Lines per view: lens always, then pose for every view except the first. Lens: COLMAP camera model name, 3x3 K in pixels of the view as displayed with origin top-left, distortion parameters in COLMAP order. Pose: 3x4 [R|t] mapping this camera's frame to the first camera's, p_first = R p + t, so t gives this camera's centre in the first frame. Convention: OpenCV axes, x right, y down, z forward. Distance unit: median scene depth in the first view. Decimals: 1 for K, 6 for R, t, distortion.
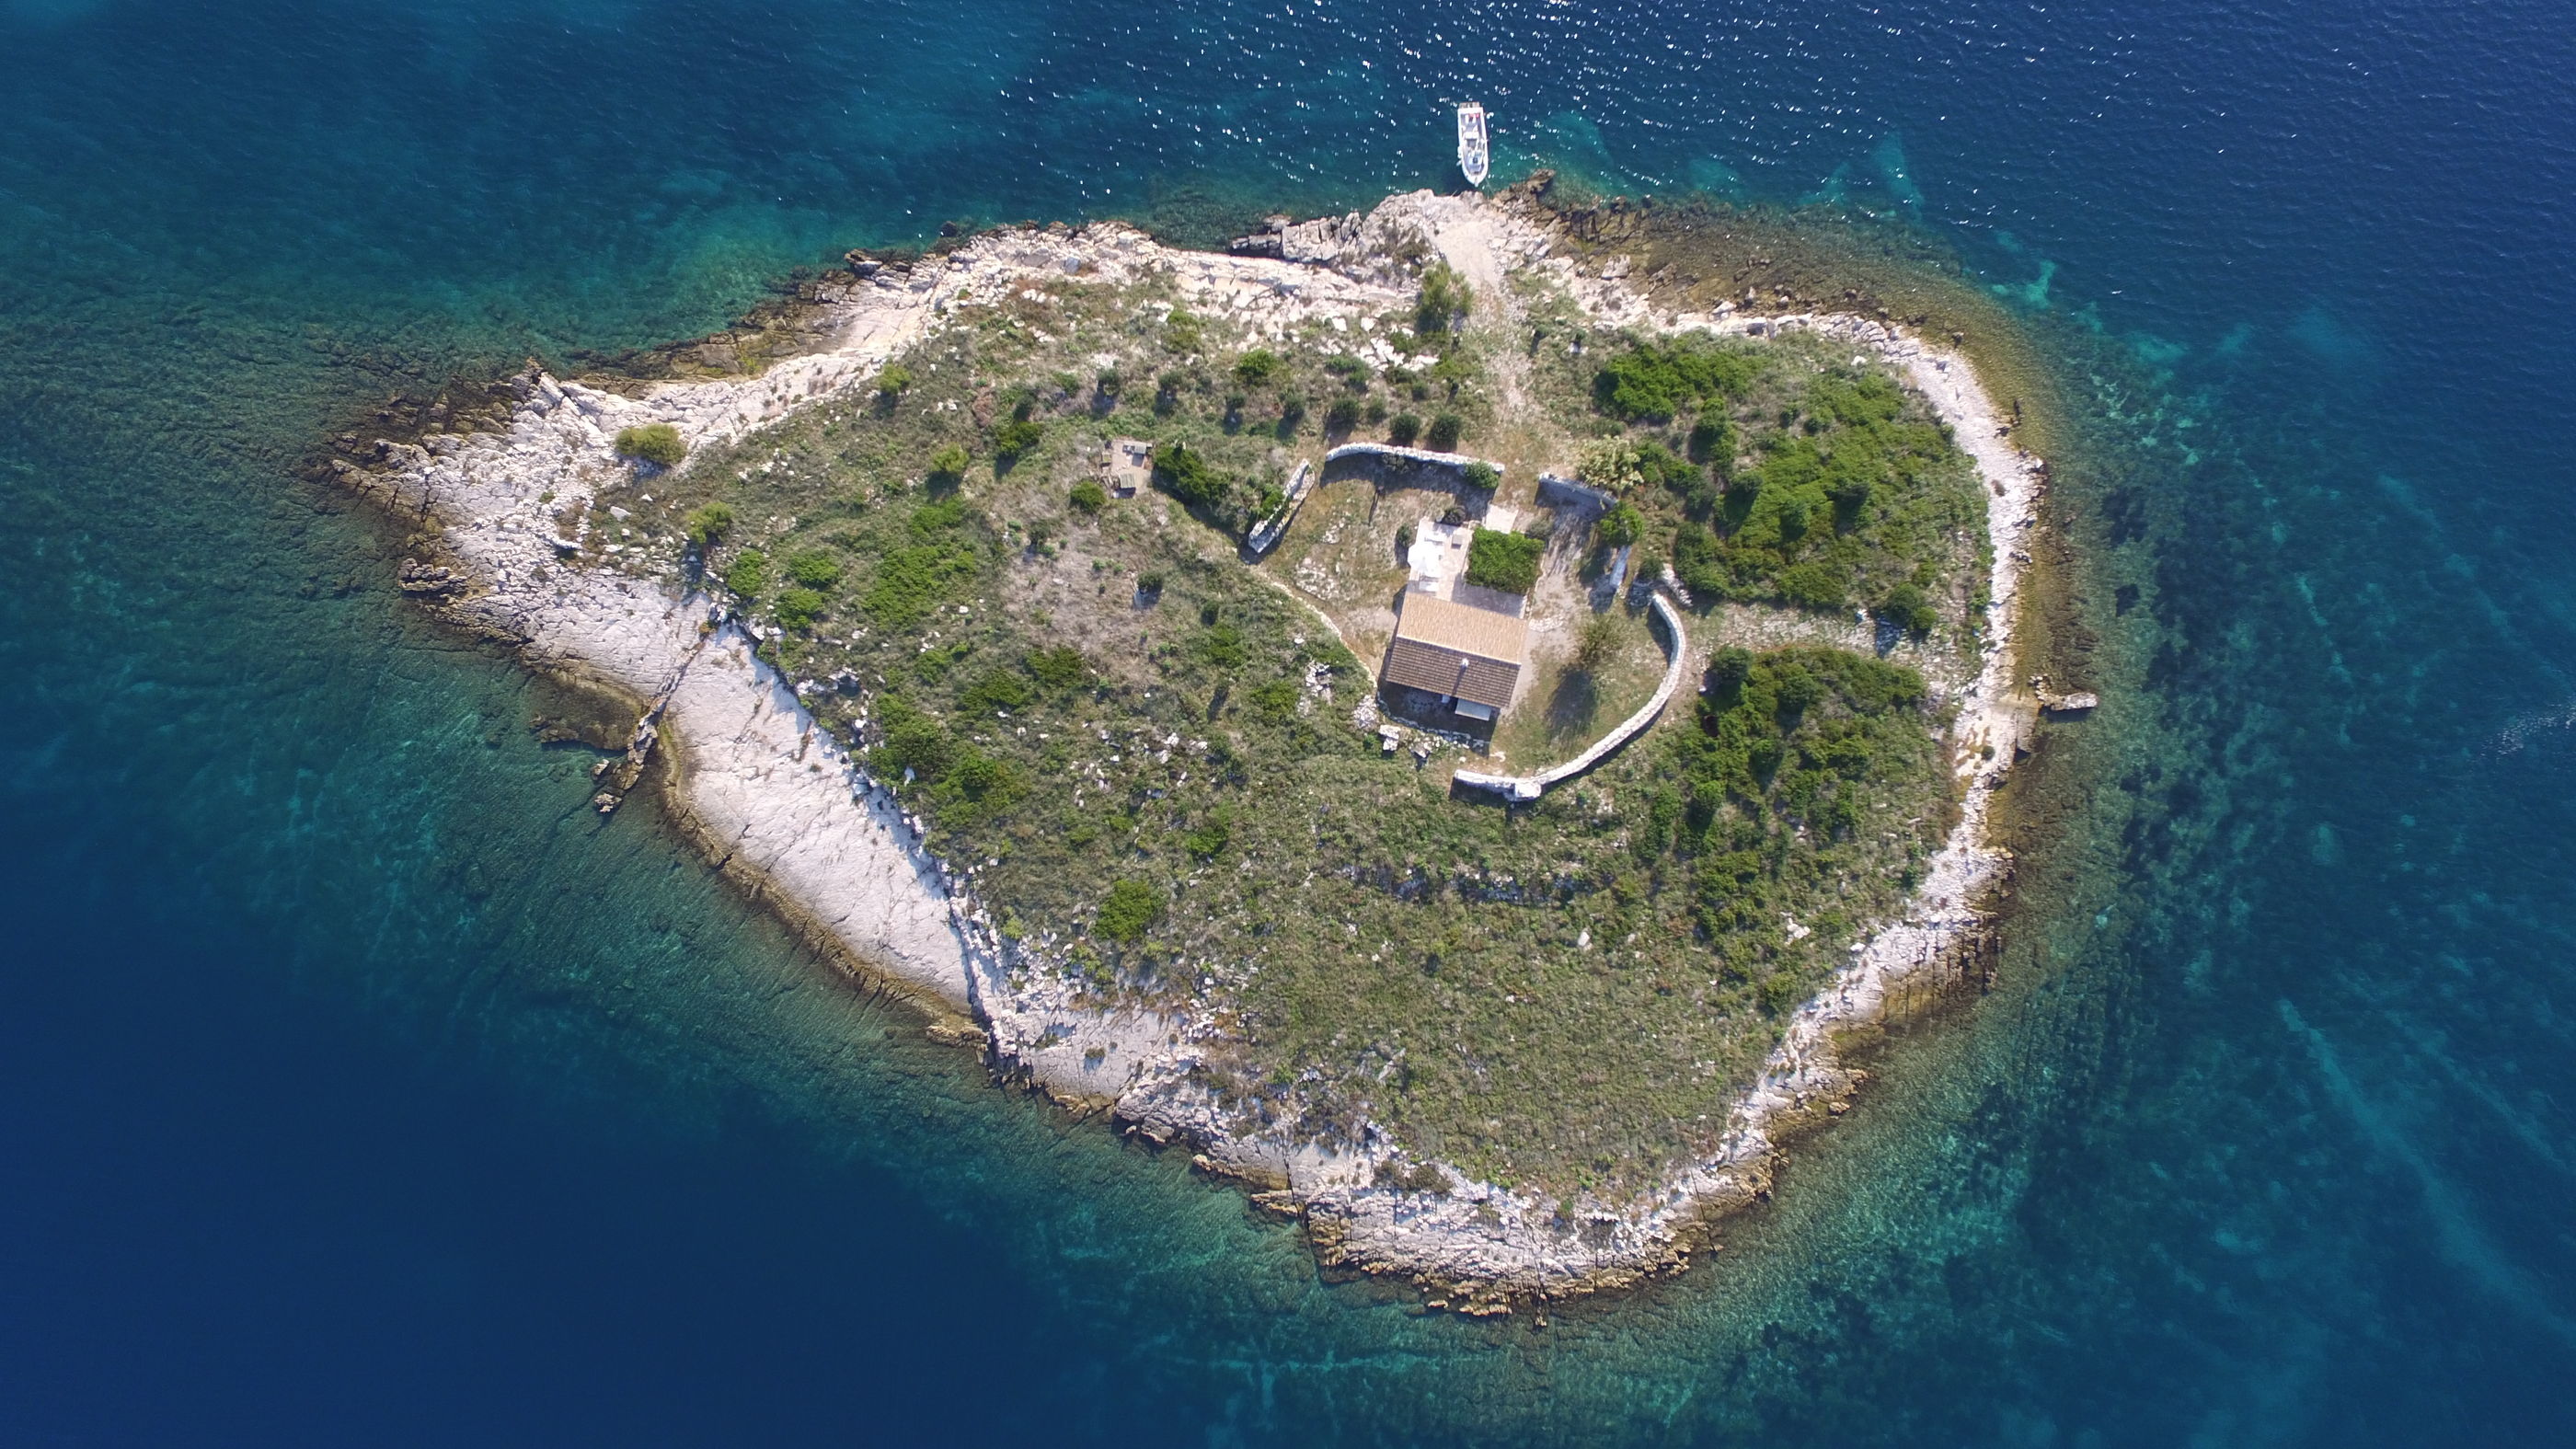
lens RADIAL K [[1503.0, 0, 1280.5], [0, 1503.0, 710.1], [0, 0, 1]] dist [-0.010674, 0.014609]
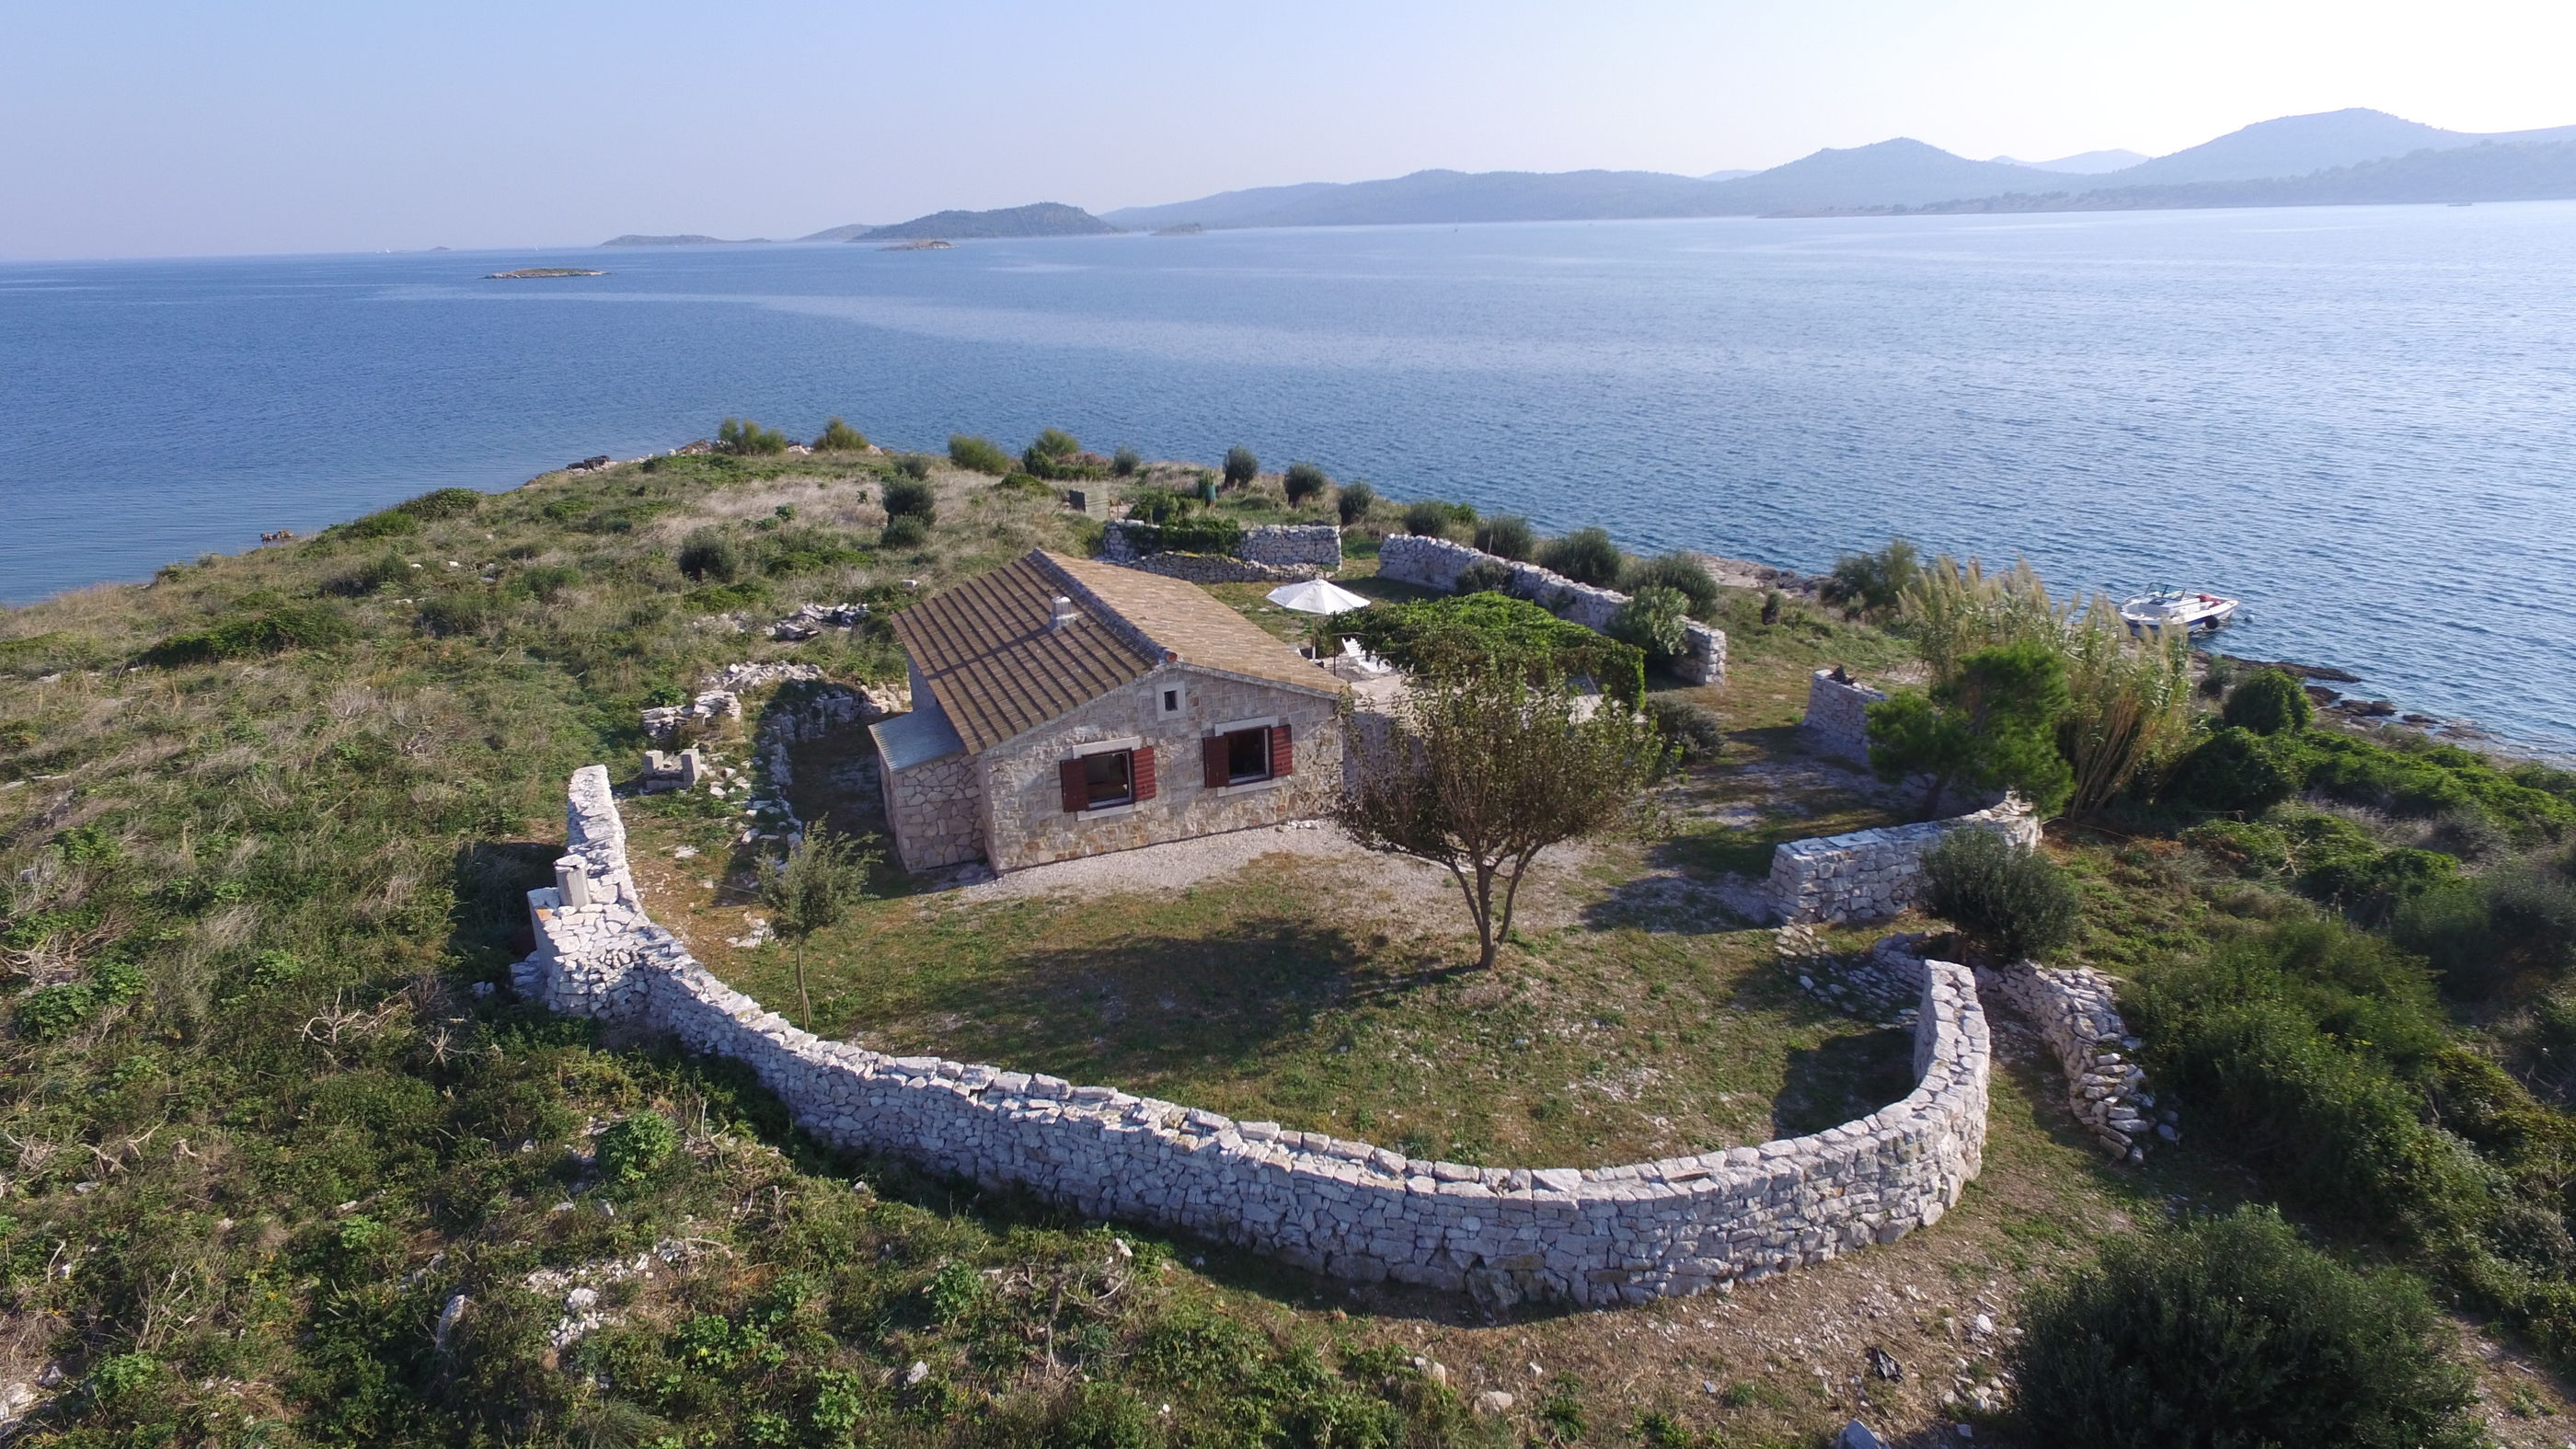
lens RADIAL K [[1503.0, 0, 1280.5], [0, 1503.0, 710.1], [0, 0, 1]] dist [-0.010674, 0.014609]
pose [[0.574056, 0.231204, -0.785496, 0.328774], [-0.818587, 0.184713, -0.543871, 0.074761], [0.019346, 0.955210, 0.295297, 0.898772]]
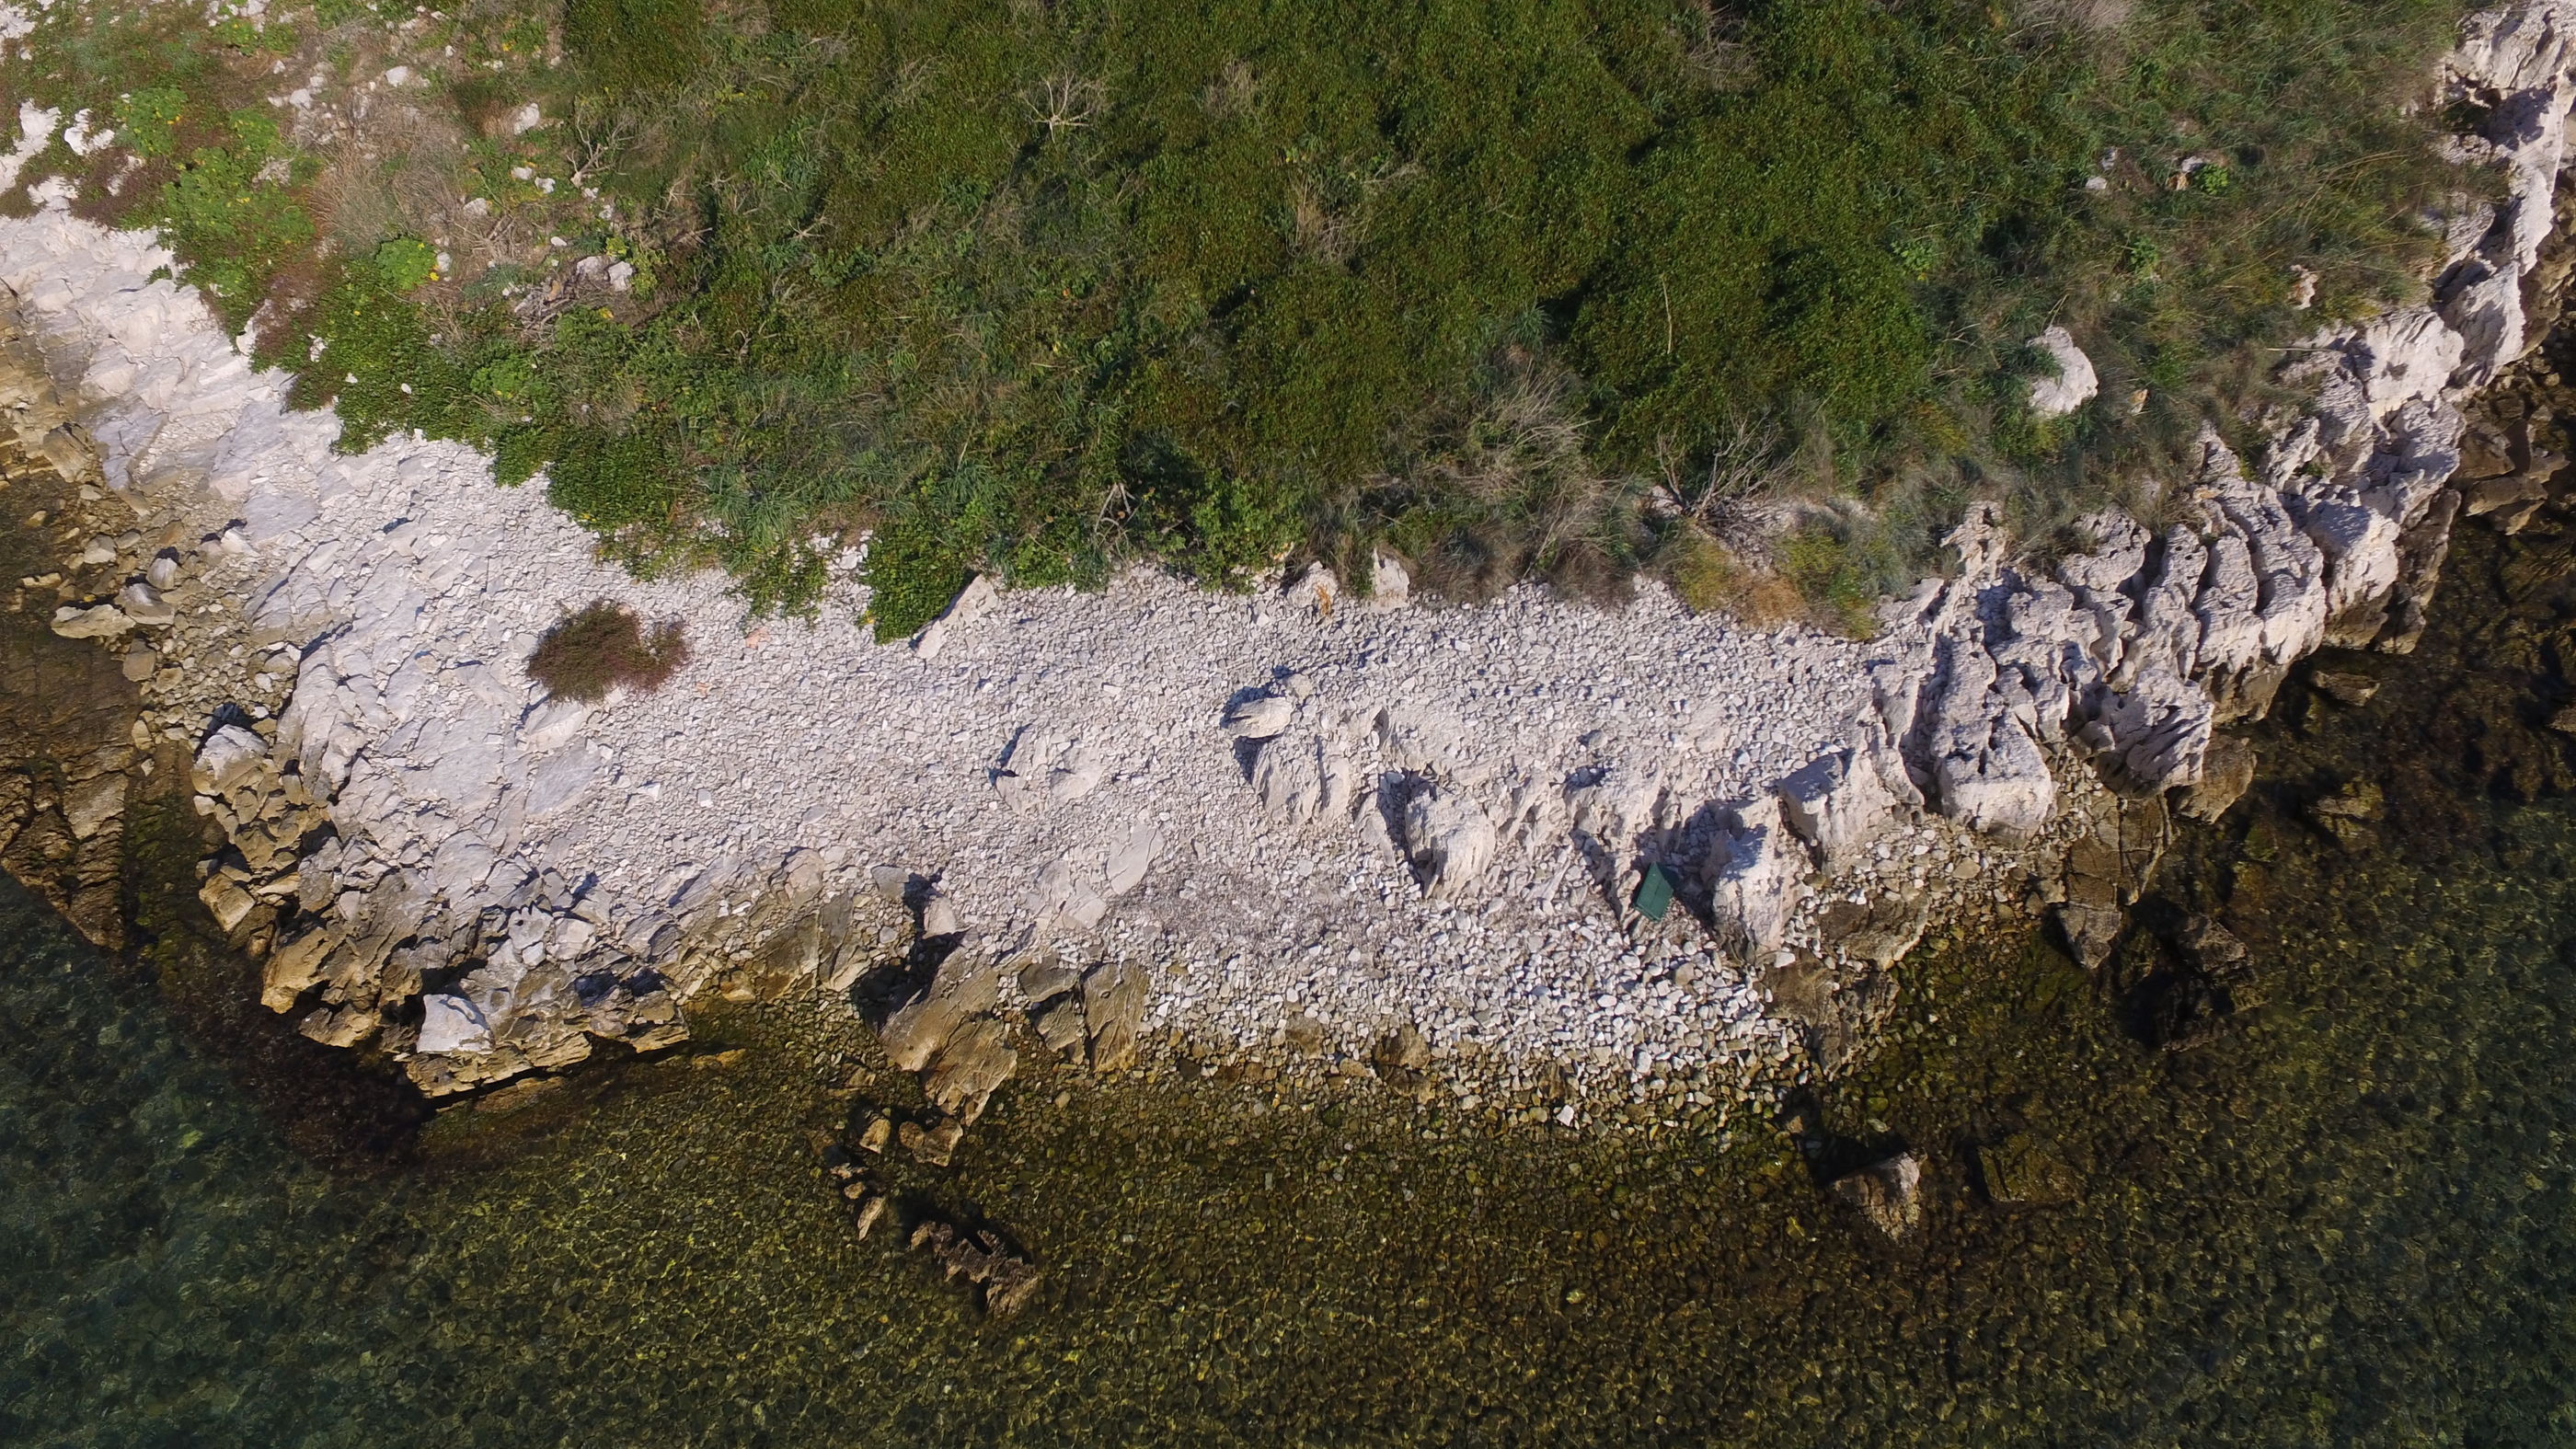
lens RADIAL K [[1503.0, 0, 1280.5], [0, 1503.0, 710.1], [0, 0, 1]] dist [-0.010674, 0.014609]
pose [[-0.605596, 0.645144, -0.465879, 0.509930], [-0.795771, -0.489904, 0.356008, -0.240087], [0.001441, 0.586330, 0.810071, 0.910808]]
